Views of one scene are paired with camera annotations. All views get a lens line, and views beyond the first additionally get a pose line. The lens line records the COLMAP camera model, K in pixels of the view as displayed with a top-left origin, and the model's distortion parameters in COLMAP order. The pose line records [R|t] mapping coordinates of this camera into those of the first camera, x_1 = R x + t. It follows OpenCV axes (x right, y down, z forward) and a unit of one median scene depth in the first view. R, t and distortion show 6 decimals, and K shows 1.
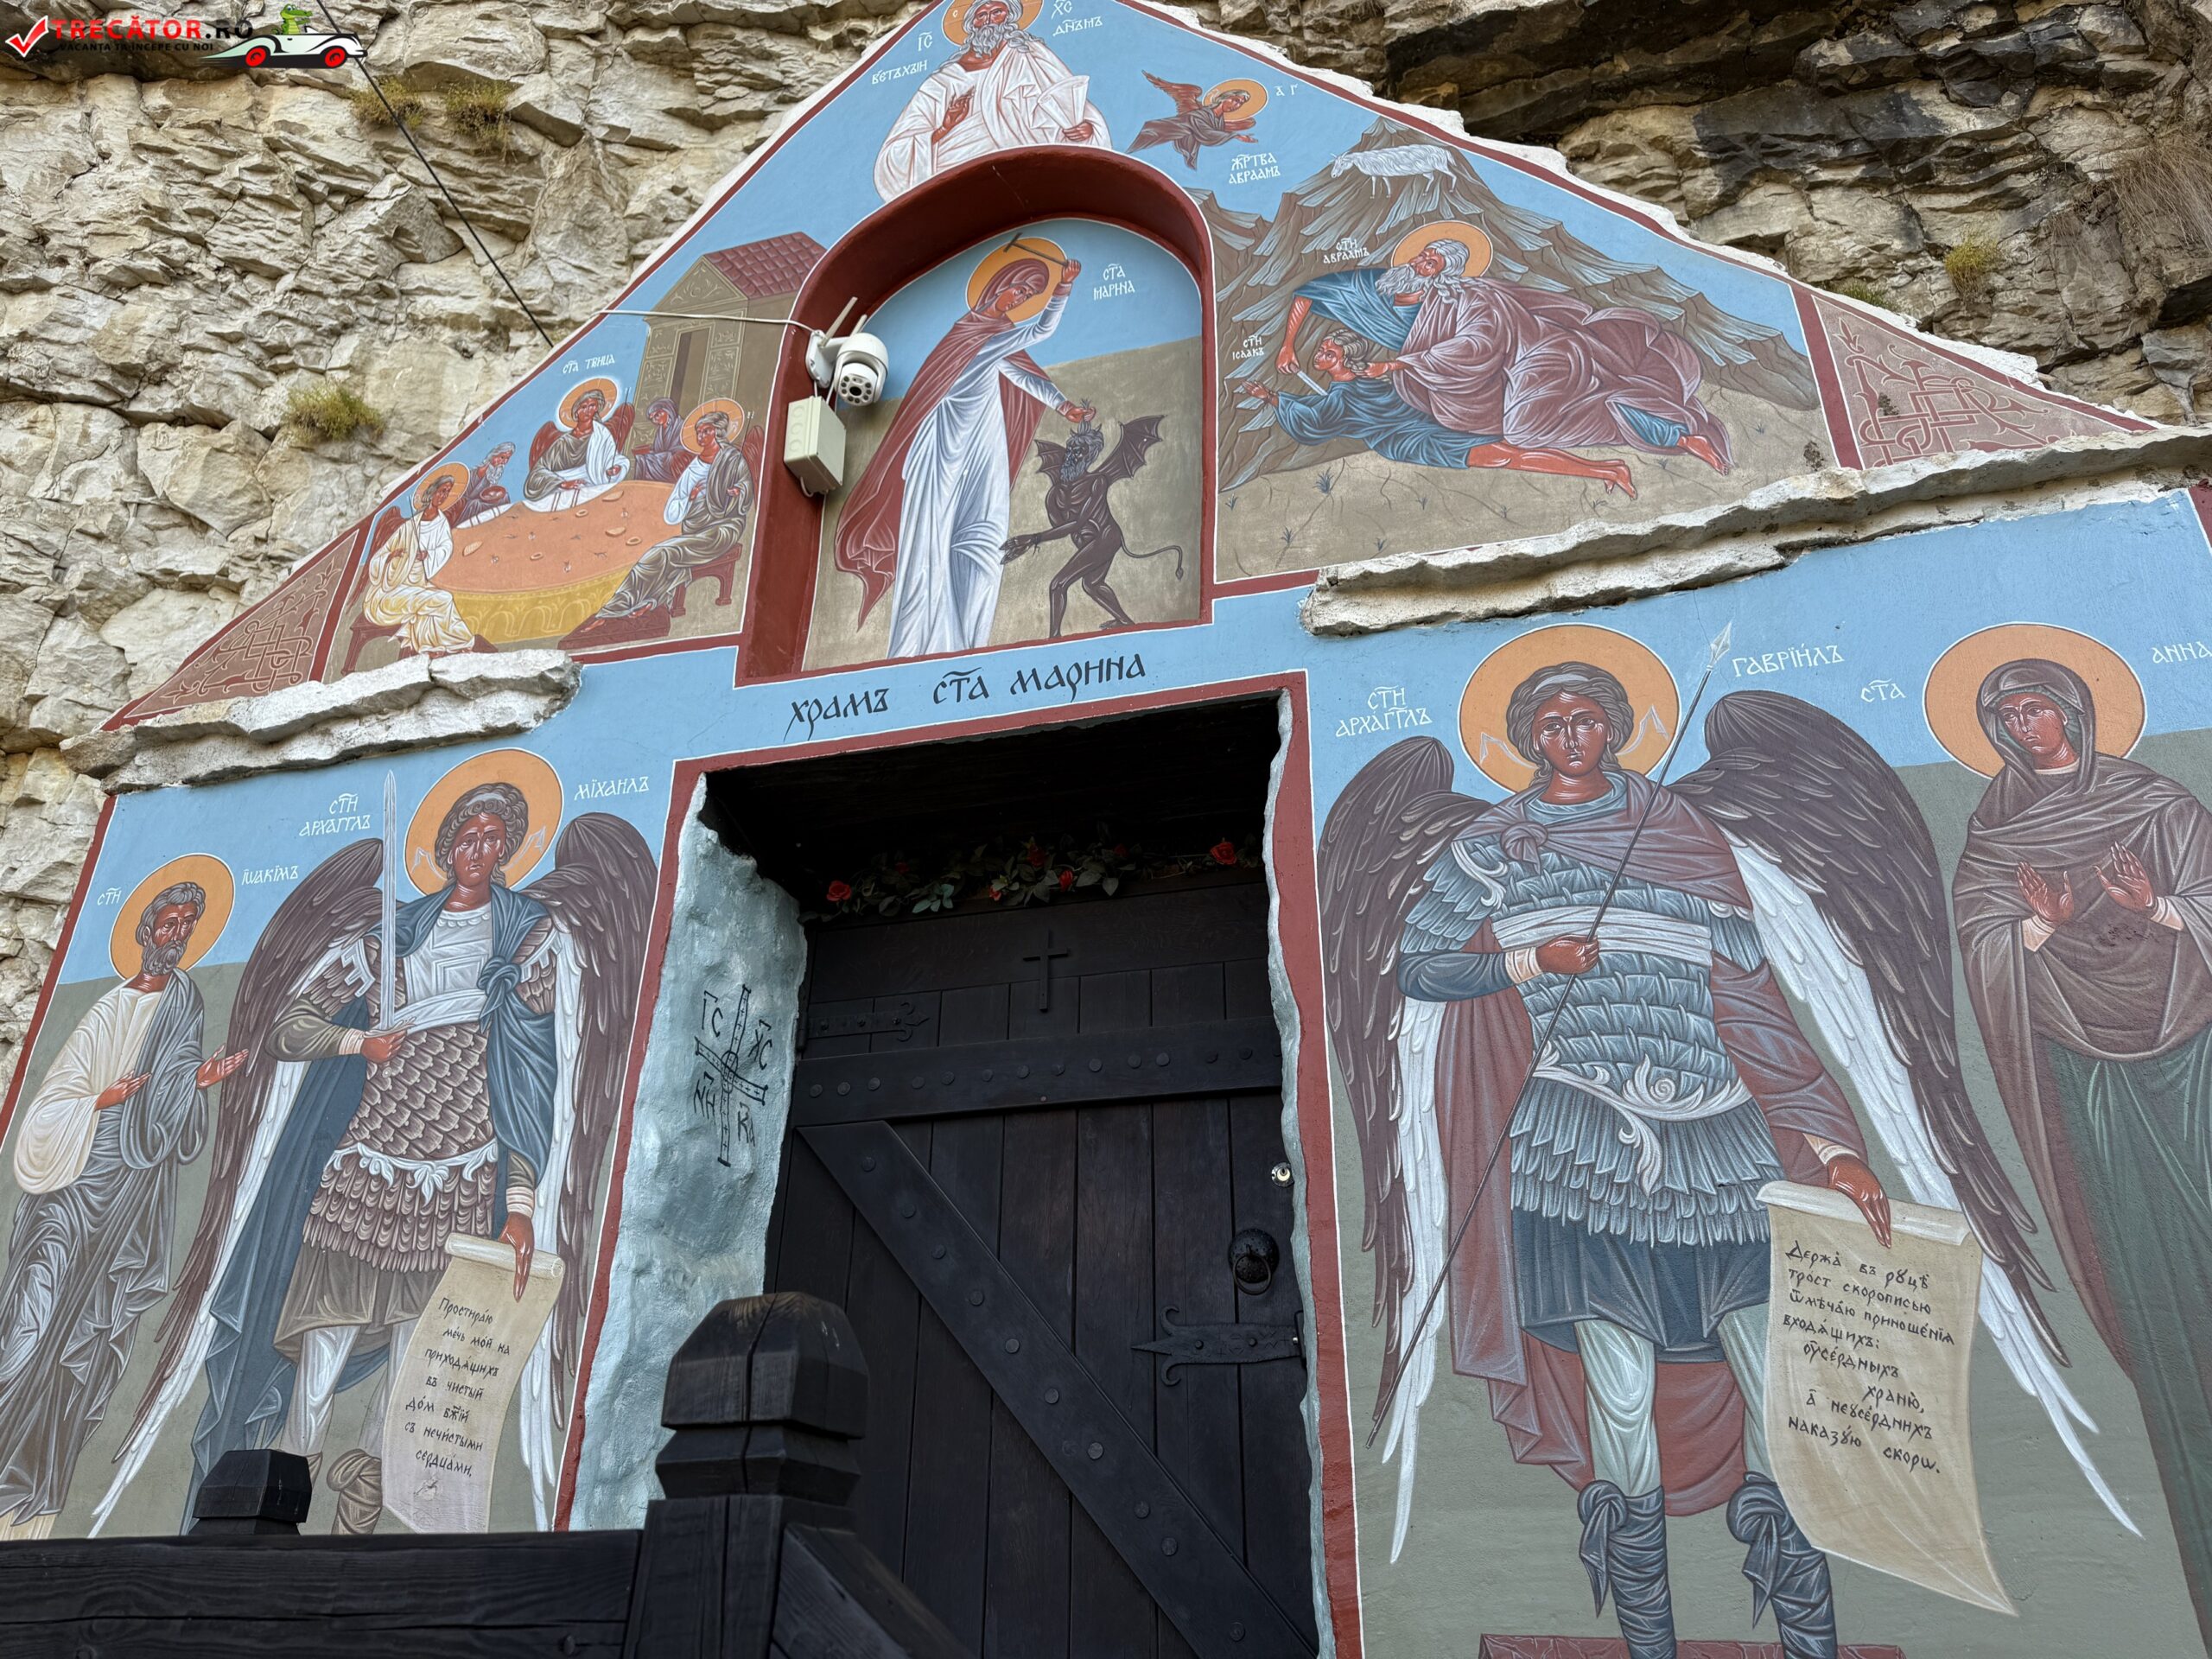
lens RADIAL K [[1566.3, 0, 1098.6], [0, 1566.3, 831.5], [0, 0, 1]] dist [0.036458, -0.032488]
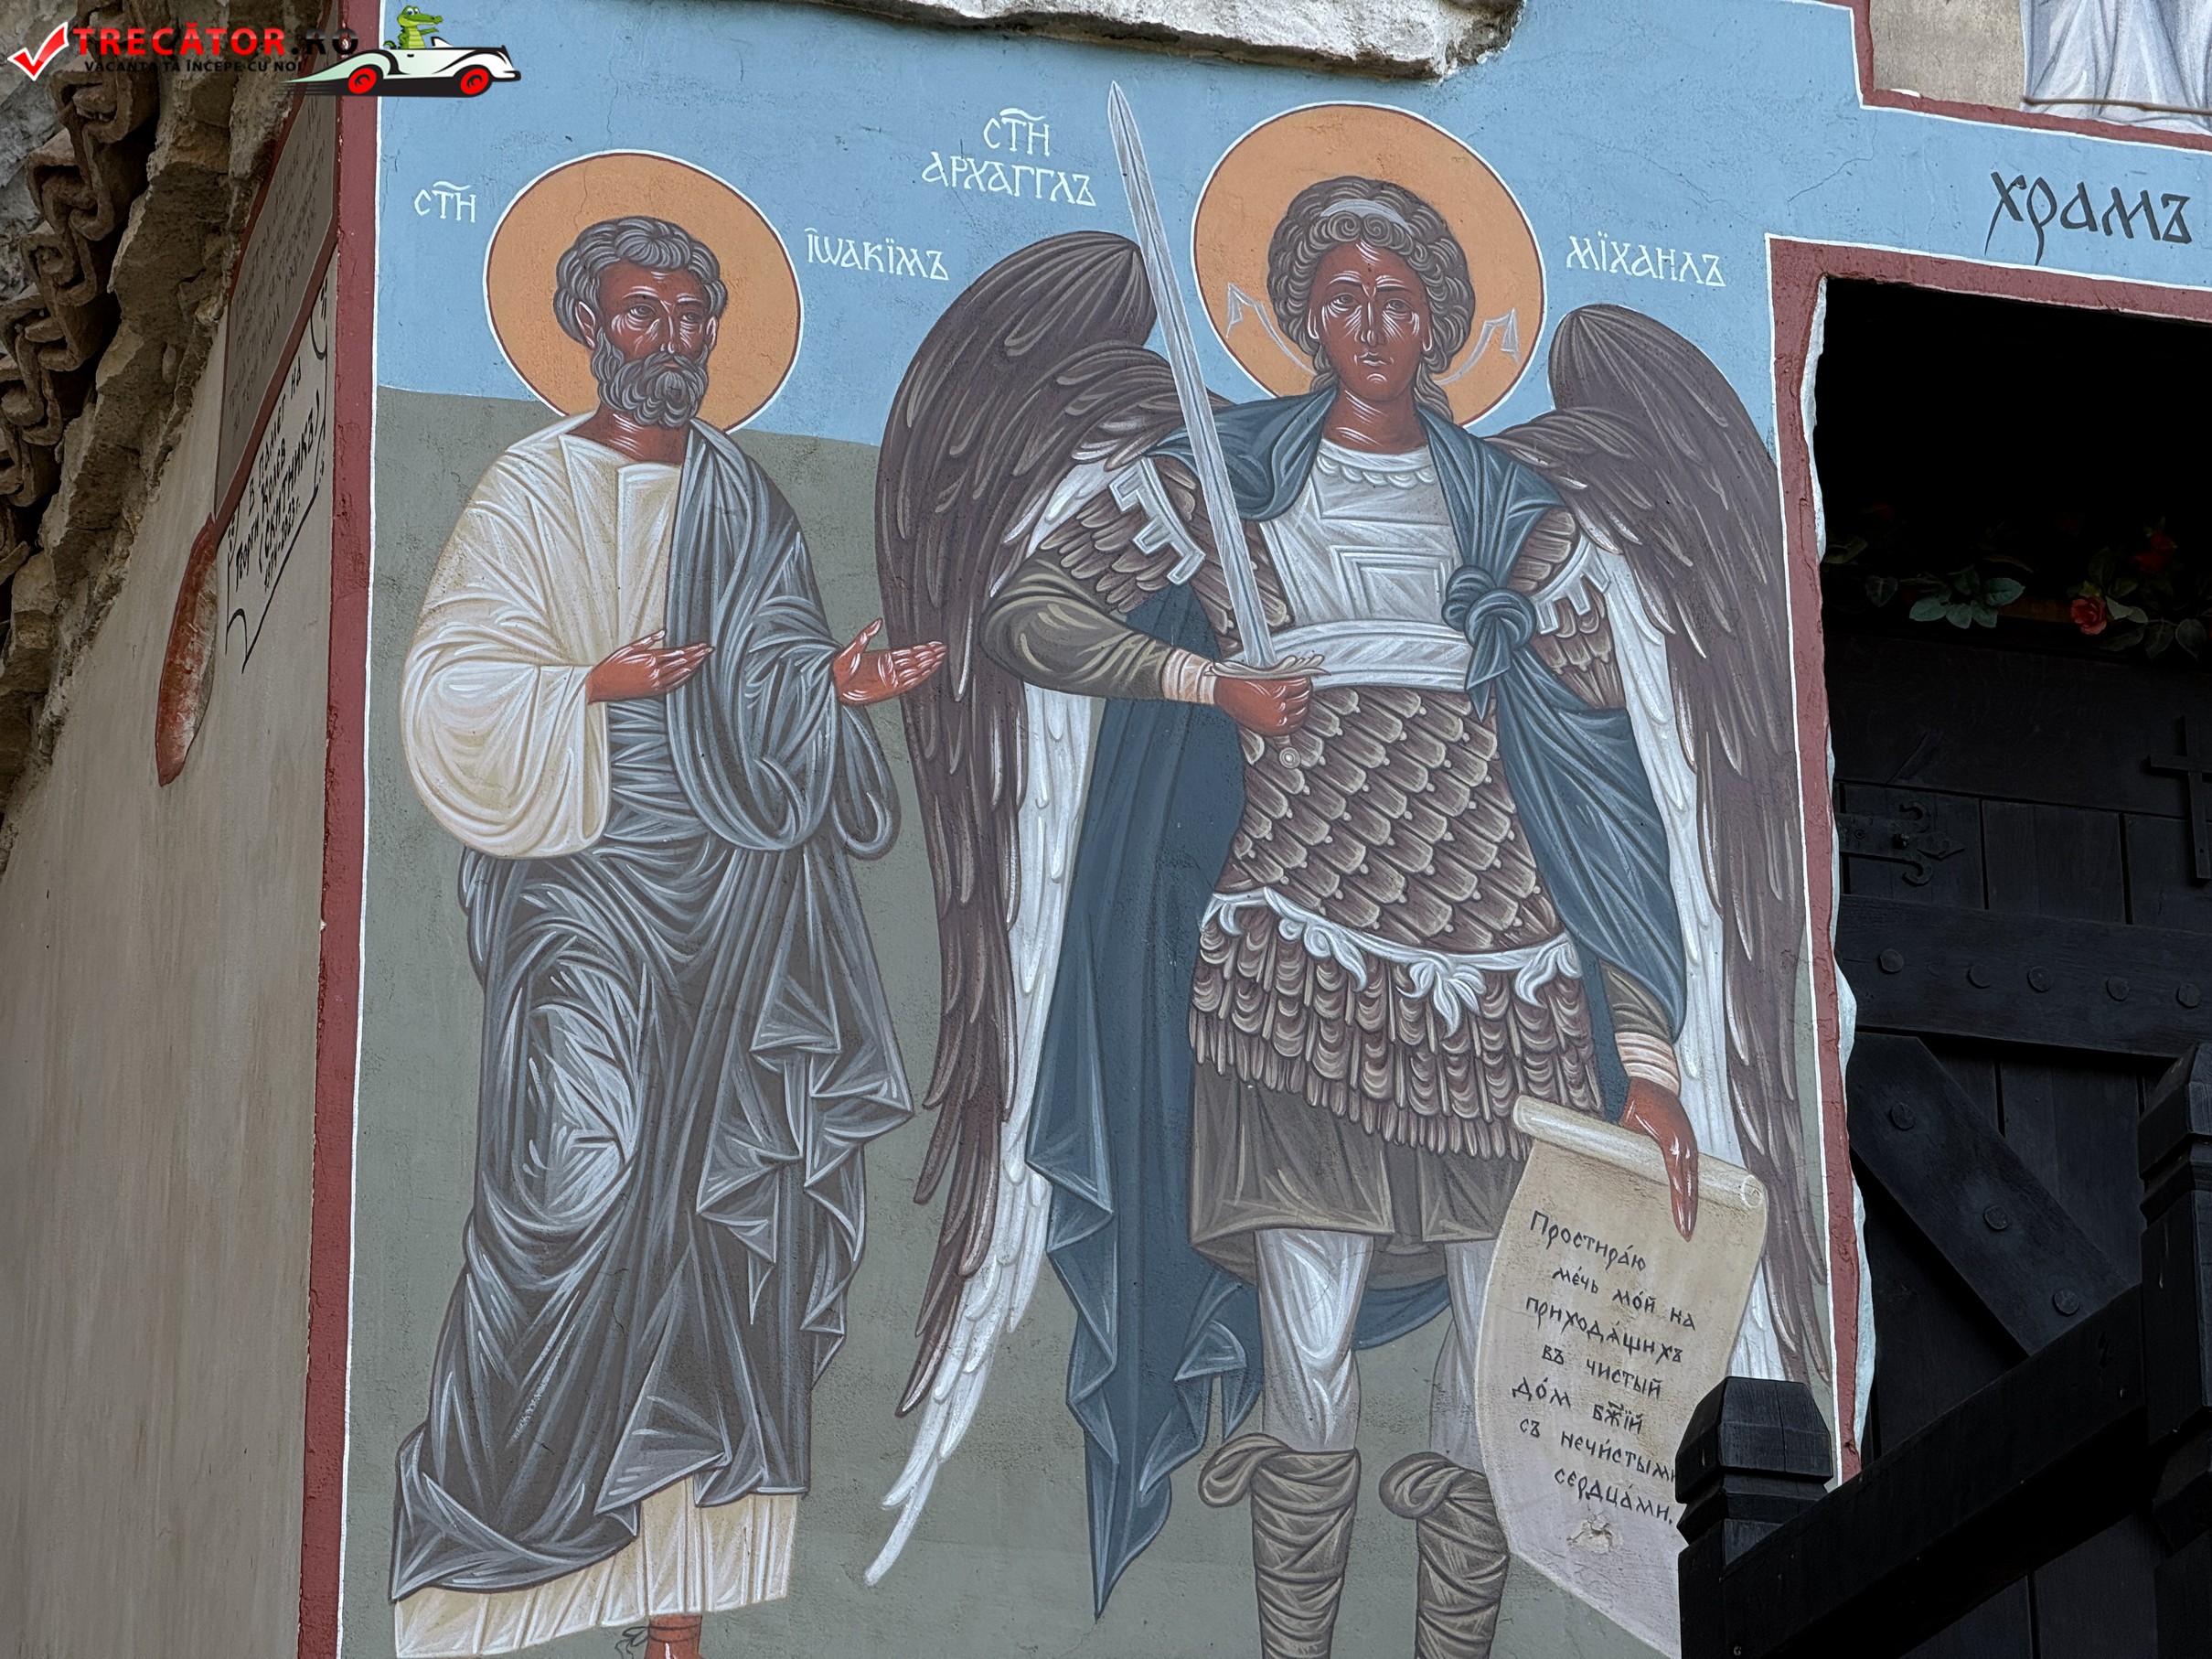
lens RADIAL K [[7645.4, 0, 1106.8], [0, 7645.4, 839.7], [0, 0, 1]] dist [0.448362, 0.000000]
pose [[0.851645, 0.189984, 0.488475, -1.656484], [-0.235386, 0.971355, 0.032598, 0.112689], [-0.468289, -0.142742, 0.871969, -1.058723]]
